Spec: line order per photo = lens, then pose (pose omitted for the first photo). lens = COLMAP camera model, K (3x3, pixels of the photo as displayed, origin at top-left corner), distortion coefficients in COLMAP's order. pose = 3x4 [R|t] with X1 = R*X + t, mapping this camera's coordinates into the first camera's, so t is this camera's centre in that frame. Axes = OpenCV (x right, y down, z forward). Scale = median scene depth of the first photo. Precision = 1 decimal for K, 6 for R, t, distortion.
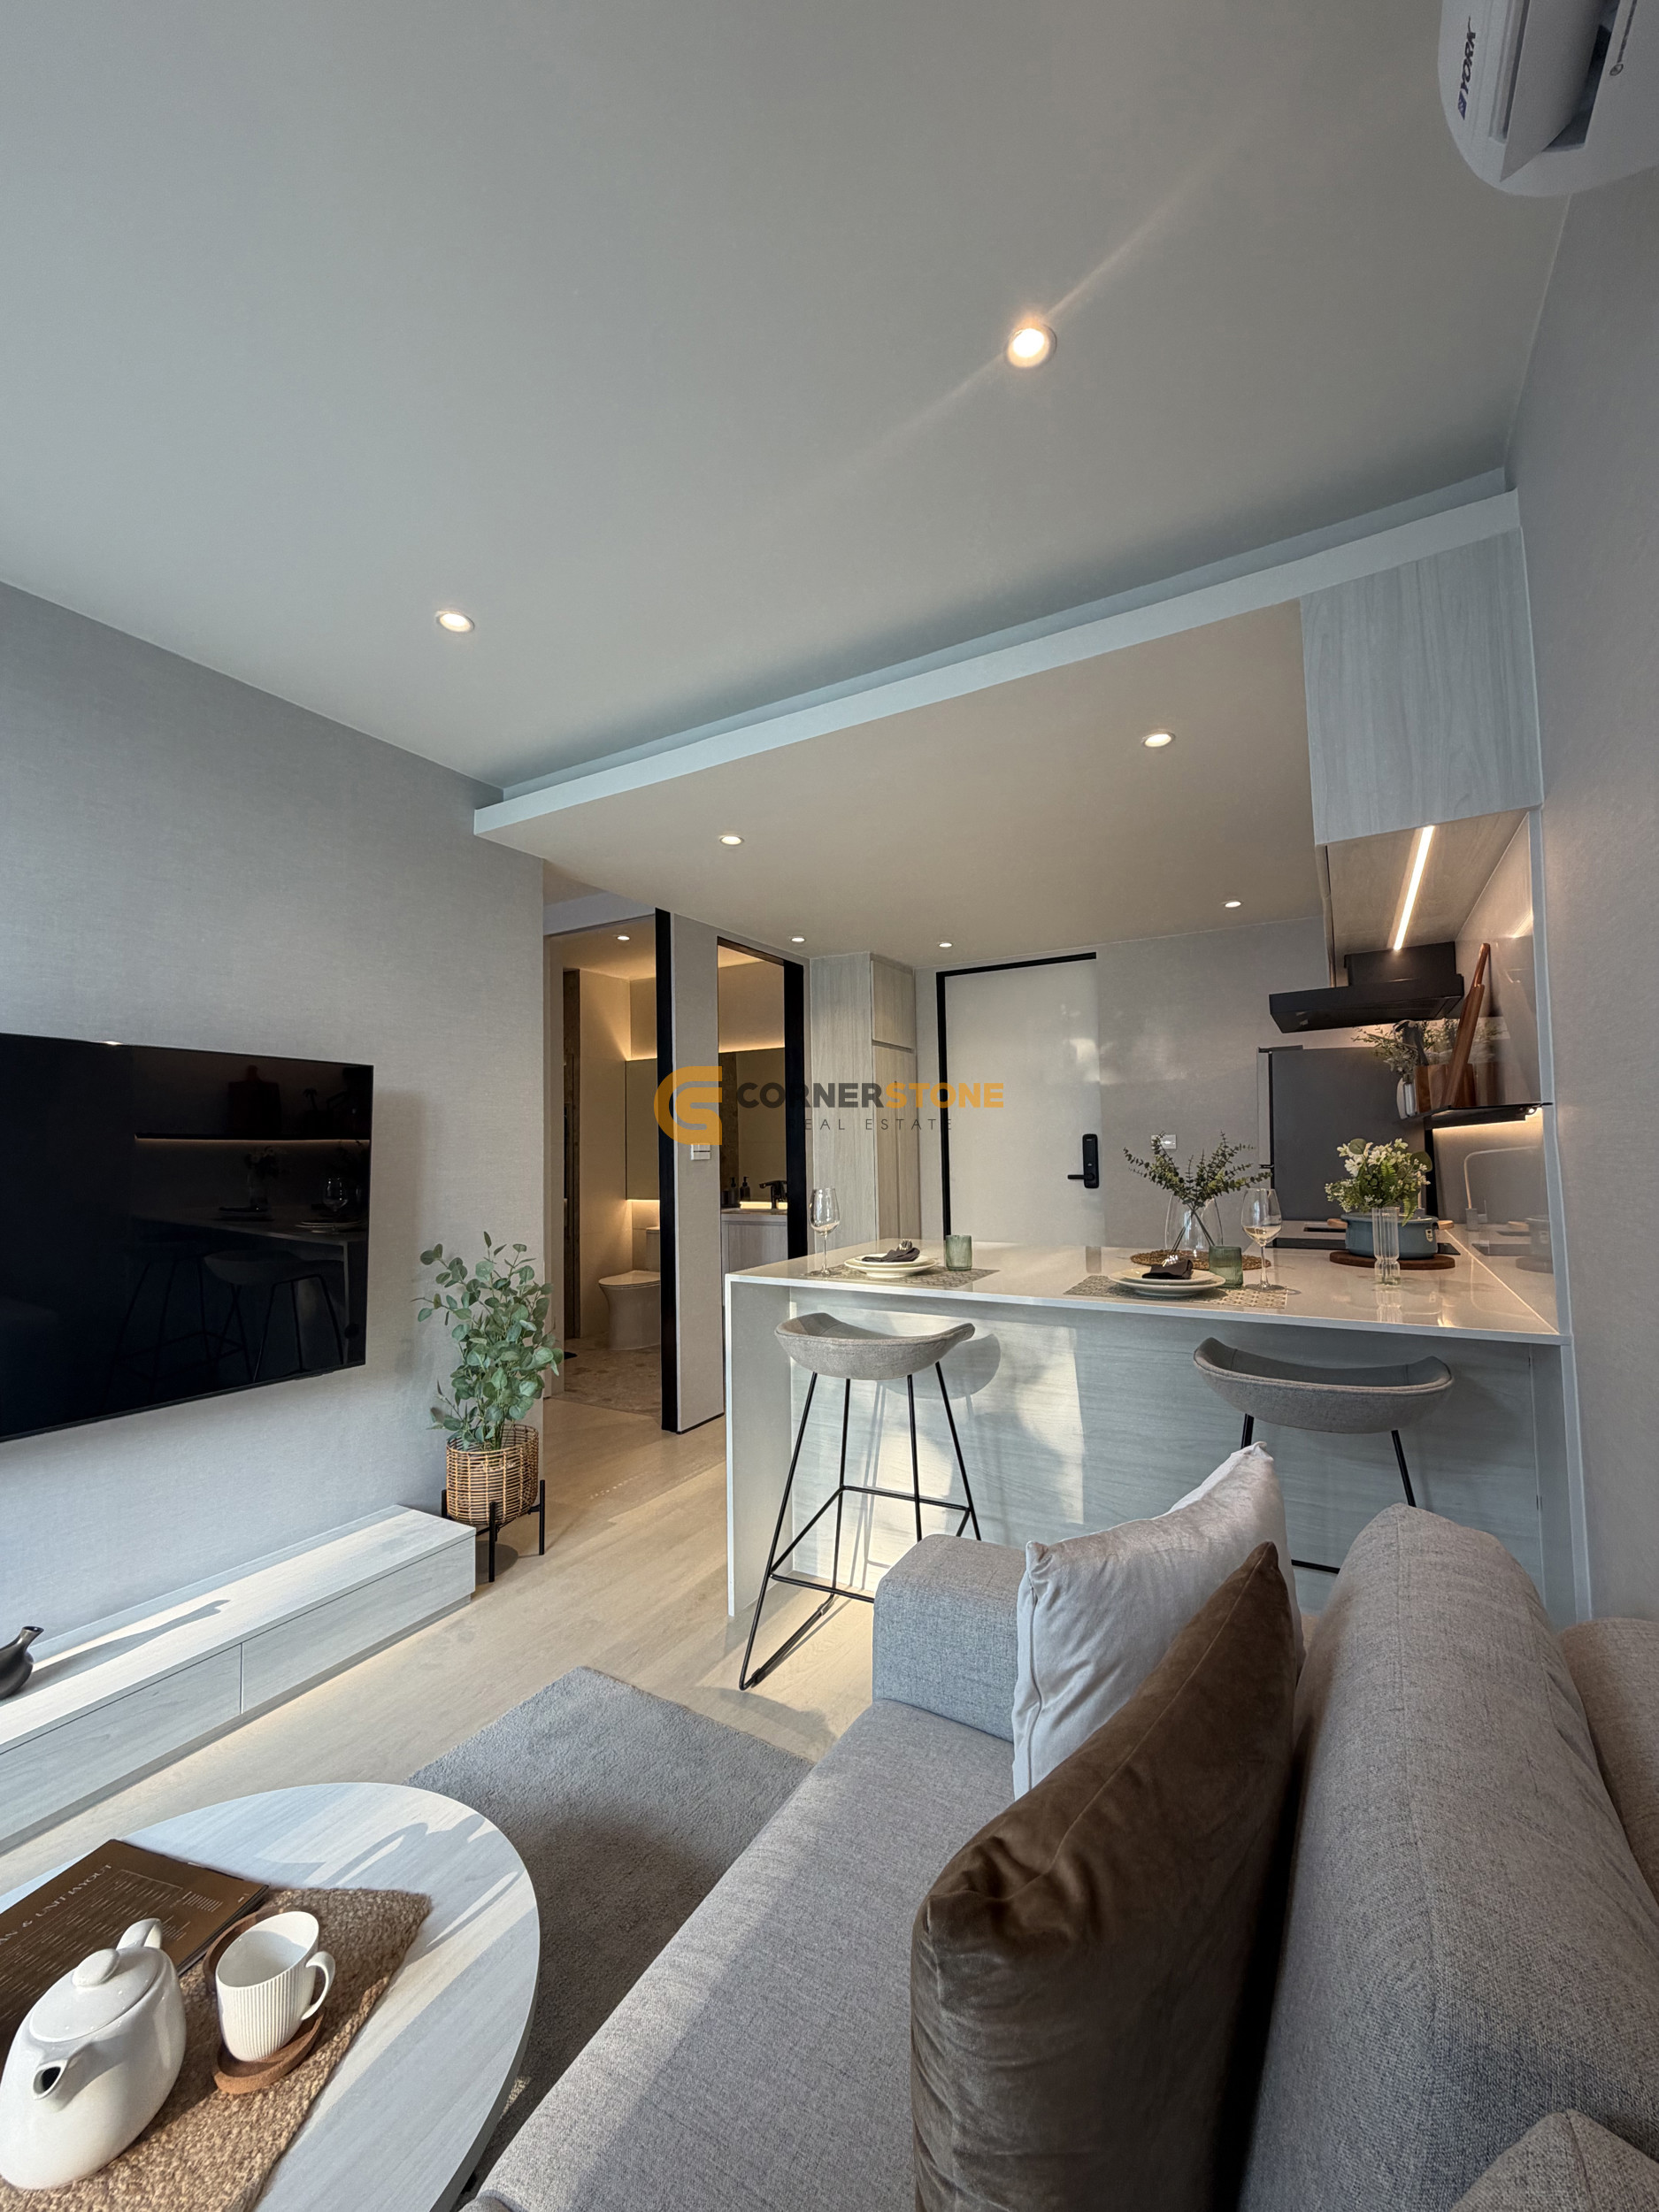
lens RADIAL K [[878.4, 0, 850.3], [0, 878.4, 1098.5], [0, 0, 1]] dist [-0.001352, 0.001258]
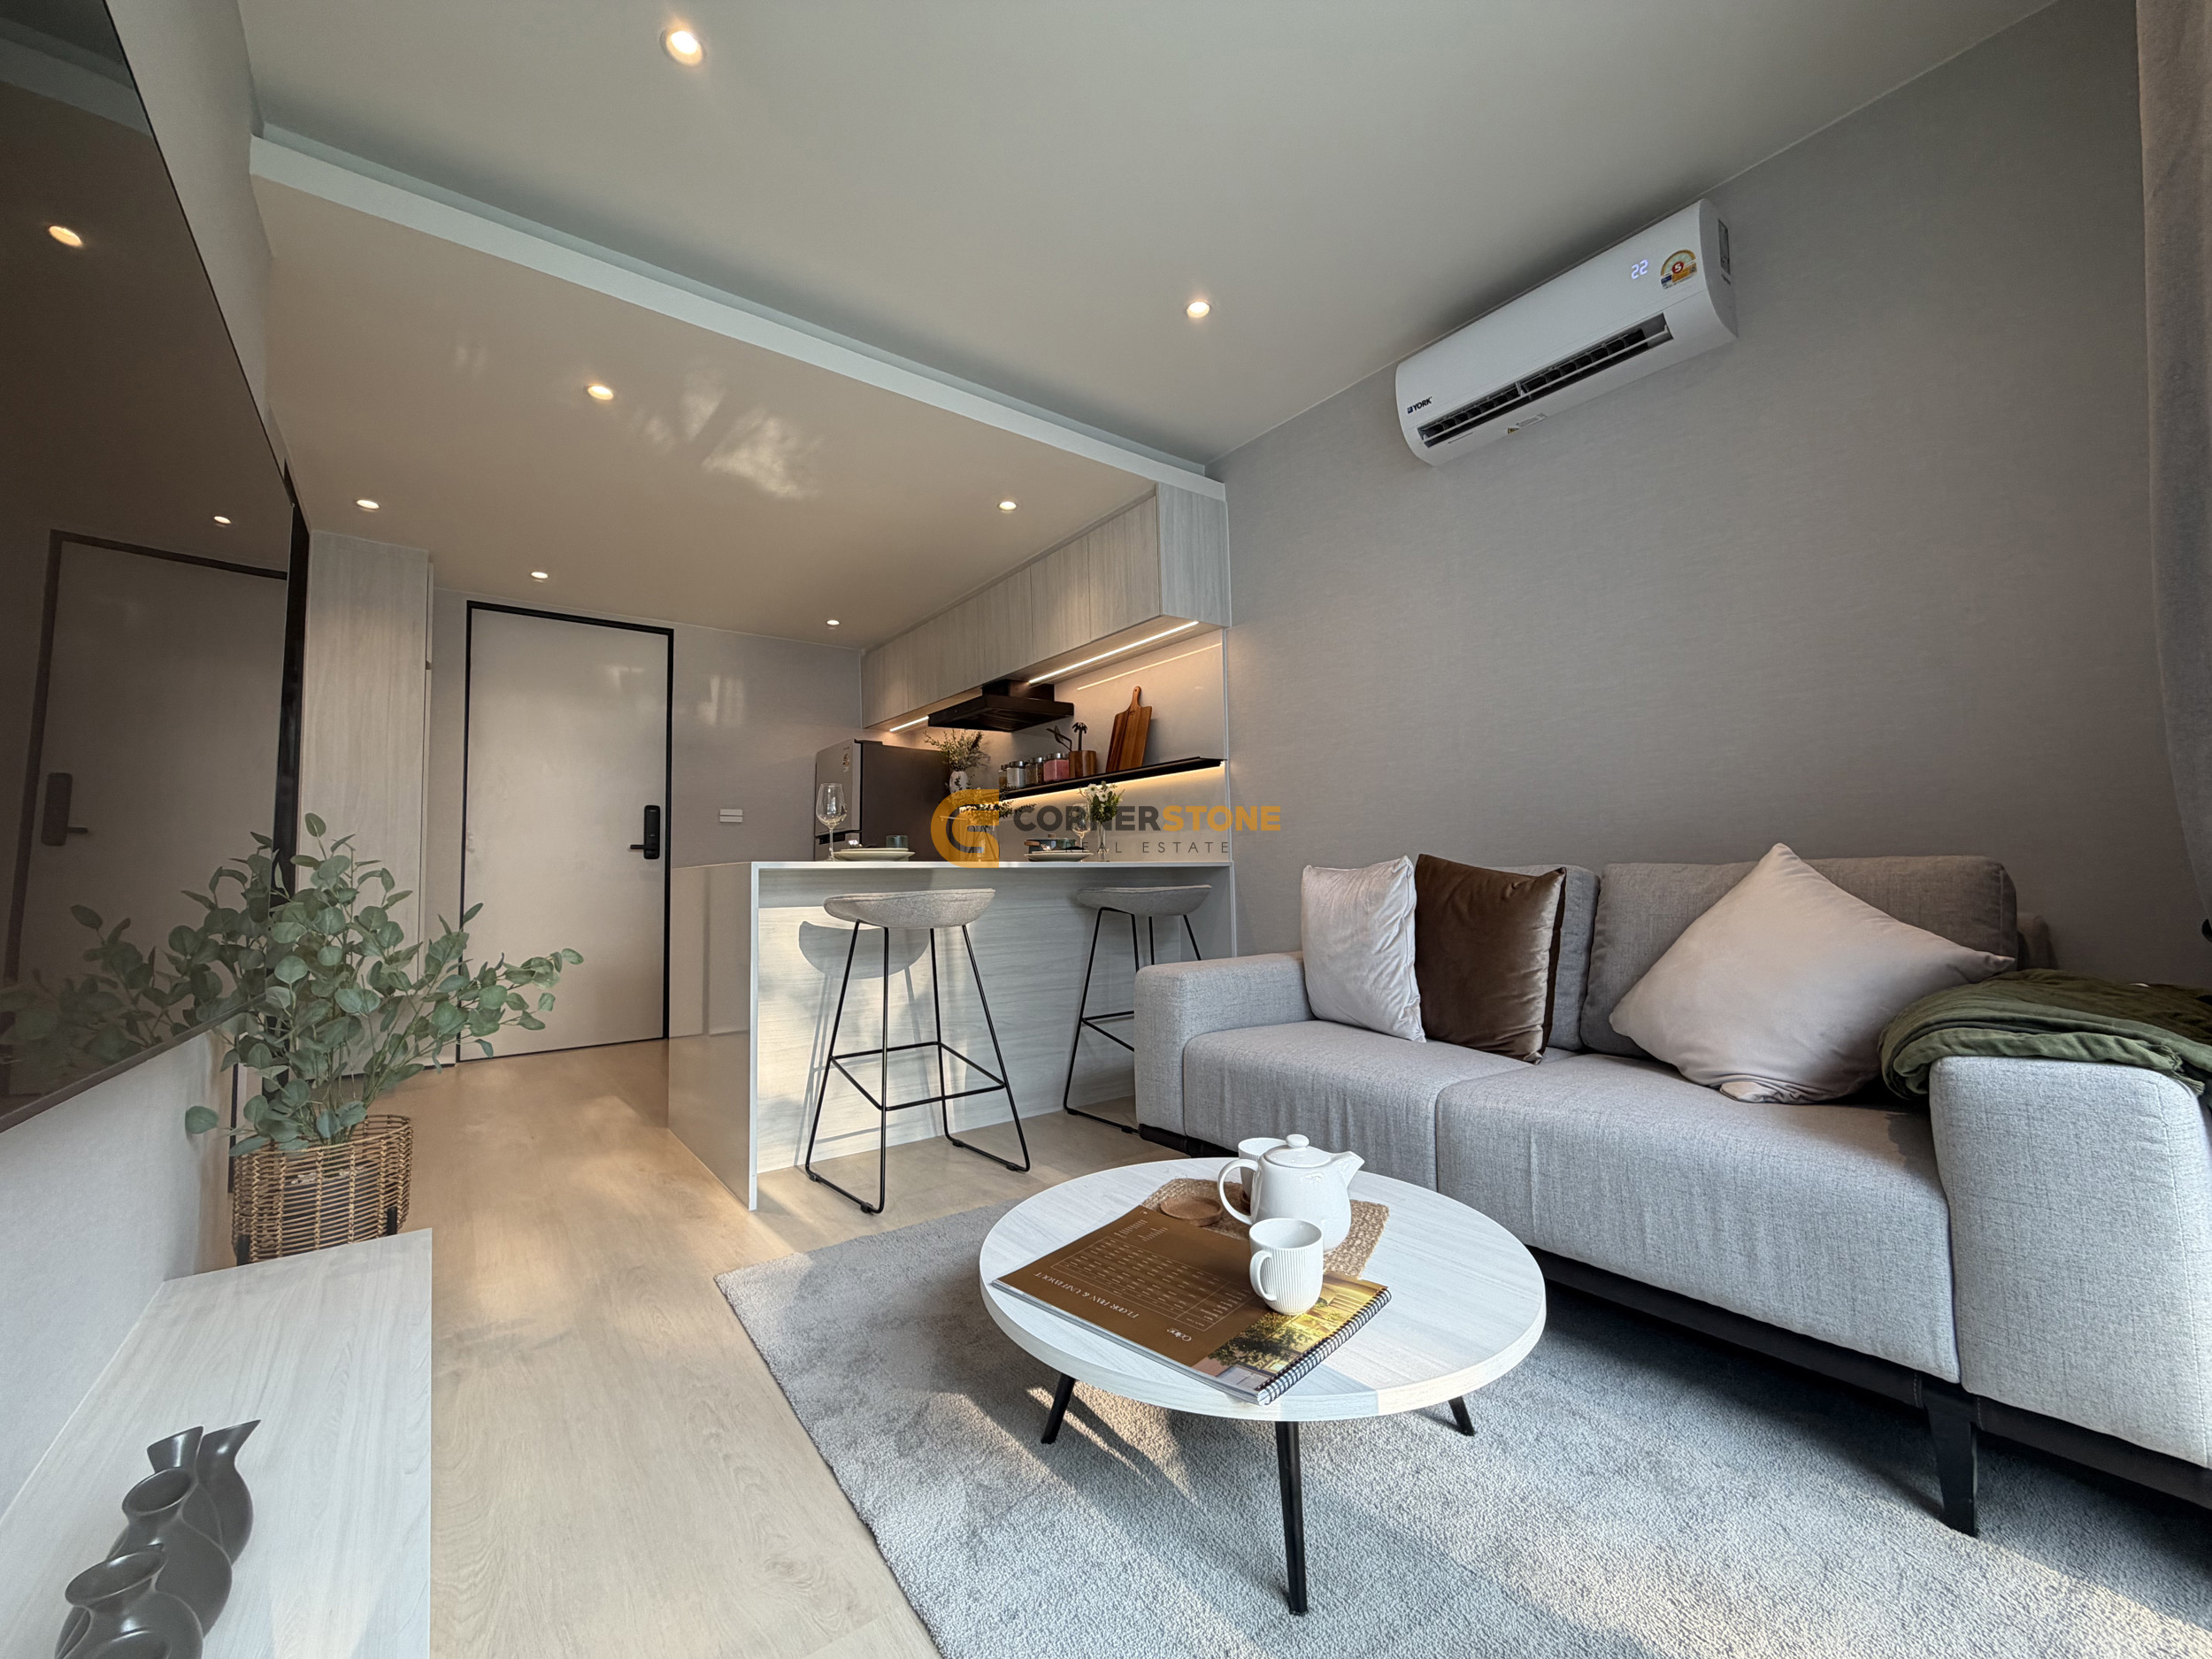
lens RADIAL K [[878.4, 0, 1102.0], [0, 878.4, 822.7], [0, 0, 1]] dist [-0.001352, 0.001258]
pose [[0.394767, 0.069732, 0.916131, -0.887624], [-0.038270, 0.997498, -0.059435, 0.201225], [-0.917984, -0.011597, 0.396448, 0.260412]]
